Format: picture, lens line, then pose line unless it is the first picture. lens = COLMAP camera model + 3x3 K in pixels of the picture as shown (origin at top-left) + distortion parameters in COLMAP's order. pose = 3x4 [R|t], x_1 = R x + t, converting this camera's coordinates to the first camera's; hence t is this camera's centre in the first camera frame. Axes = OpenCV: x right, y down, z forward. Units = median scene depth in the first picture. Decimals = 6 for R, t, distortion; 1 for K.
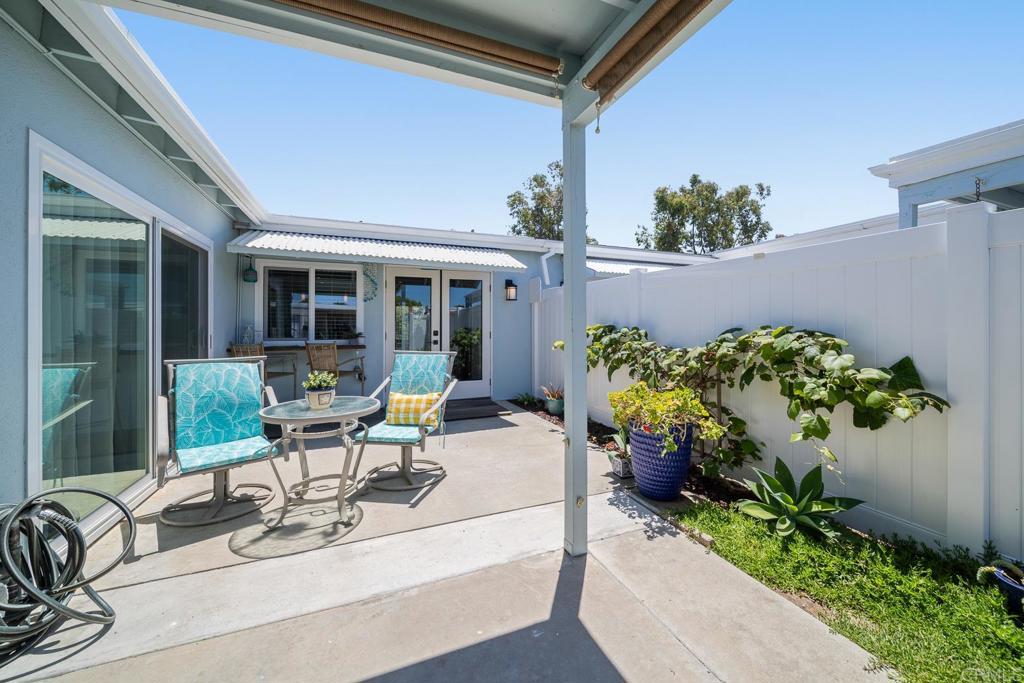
lens RADIAL K [[376.0, 0, 525.3], [0, 376.0, 327.3], [0, 0, 1]] dist [-0.009181, -0.000265]
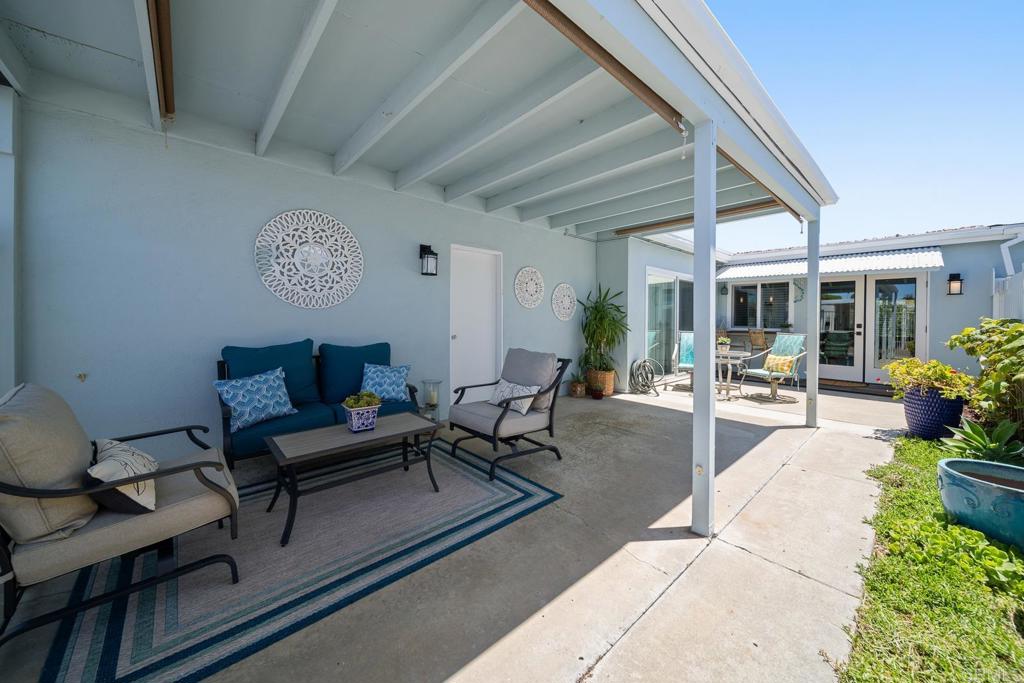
lens RADIAL K [[376.0, 0, 525.8], [0, 376.0, 322.1], [0, 0, 1]] dist [-0.009181, -0.000265]
pose [[0.331575, 0.012607, -0.943345, 0.609264], [-0.012311, 0.999883, 0.009036, 0.006879], [0.943349, 0.008617, 0.331691, -0.465726]]
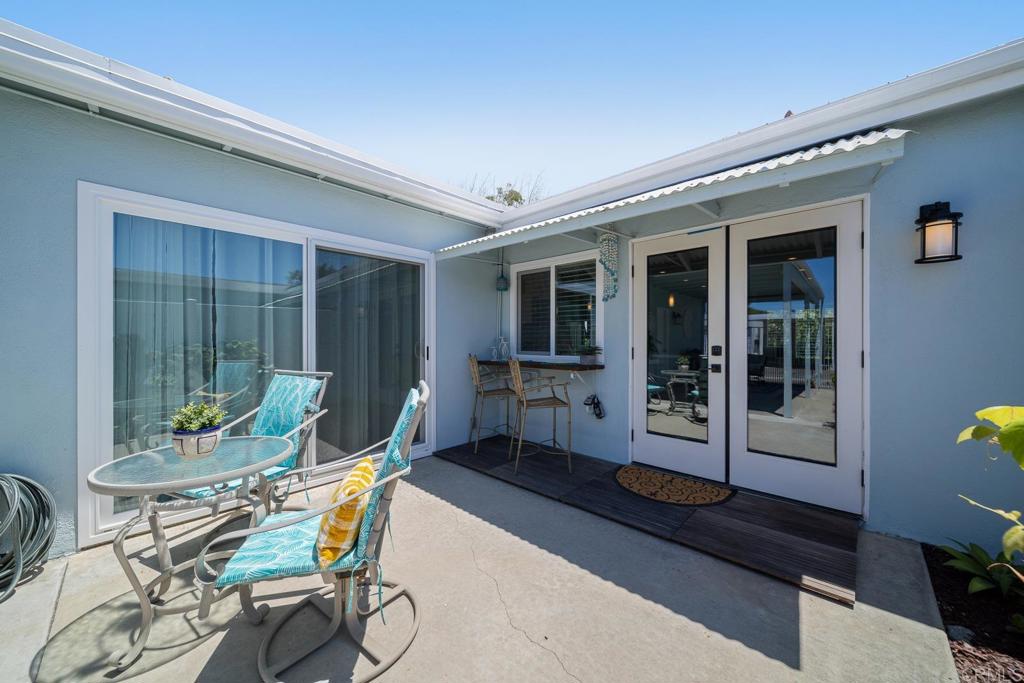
lens RADIAL K [[376.0, 0, 519.0], [0, 376.0, 341.8], [0, 0, 1]] dist [-0.009181, -0.000265]
pose [[0.404250, 0.005818, -0.914630, 0.140878], [-0.002051, 0.999983, 0.005454, 0.001526], [0.914646, -0.000329, 0.404255, 0.611540]]
